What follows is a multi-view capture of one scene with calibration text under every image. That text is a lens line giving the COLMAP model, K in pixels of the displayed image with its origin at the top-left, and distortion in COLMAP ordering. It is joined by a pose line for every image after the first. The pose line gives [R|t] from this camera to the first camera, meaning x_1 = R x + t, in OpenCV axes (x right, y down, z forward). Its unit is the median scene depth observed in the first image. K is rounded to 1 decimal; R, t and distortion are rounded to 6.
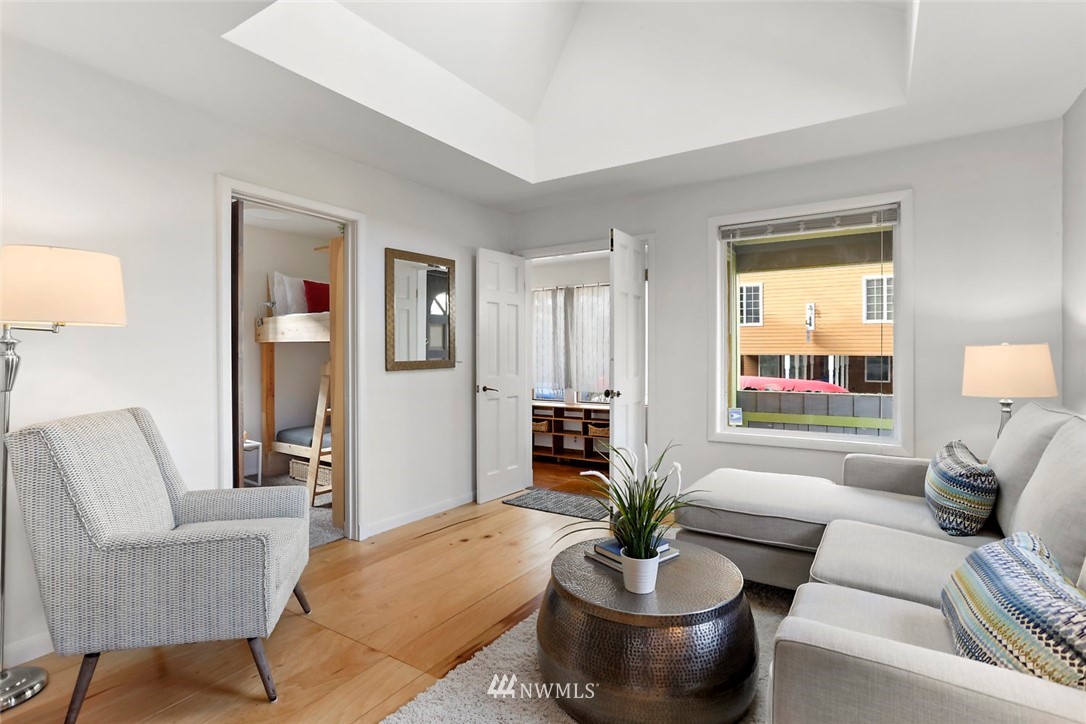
lens RADIAL K [[534.9, 0, 539.3], [0, 534.9, 349.4], [0, 0, 1]] dist [-0.050627, 0.000428]
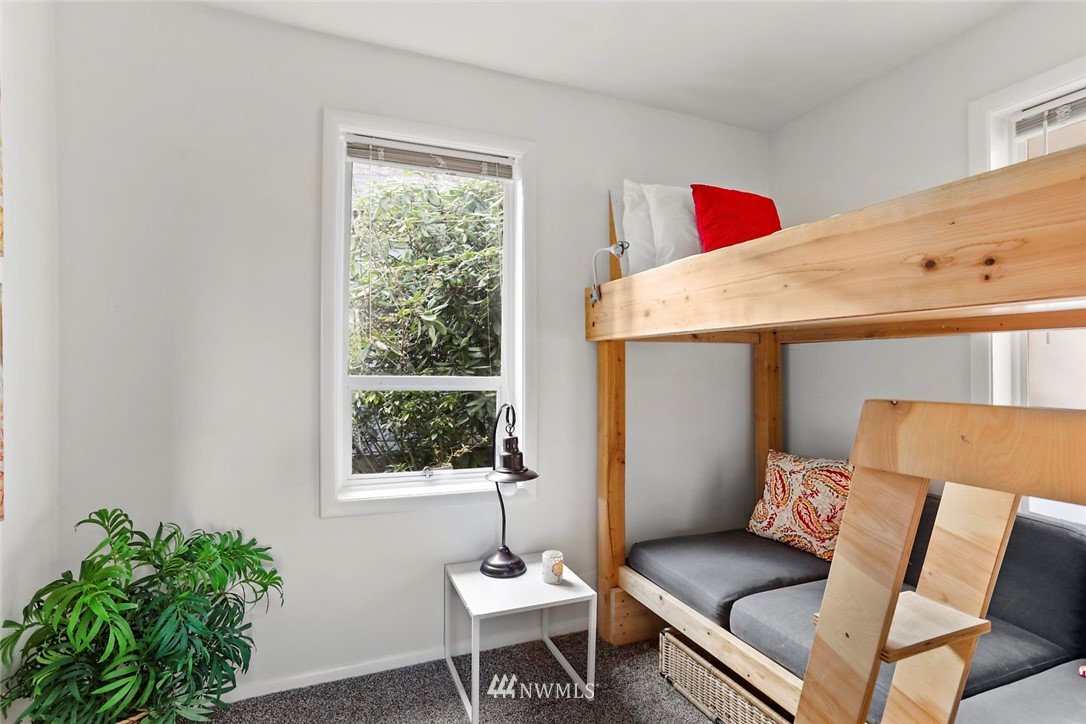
lens RADIAL K [[538.9, 0, 541.9], [0, 538.9, 359.3], [0, 0, 1]] dist [-0.063795, 0.042304]
pose [[0.820190, -0.003926, -0.572077, -0.309277], [-0.000451, 0.999972, -0.007509, 0.005423], [0.572091, 0.006417, 0.820165, 0.606394]]
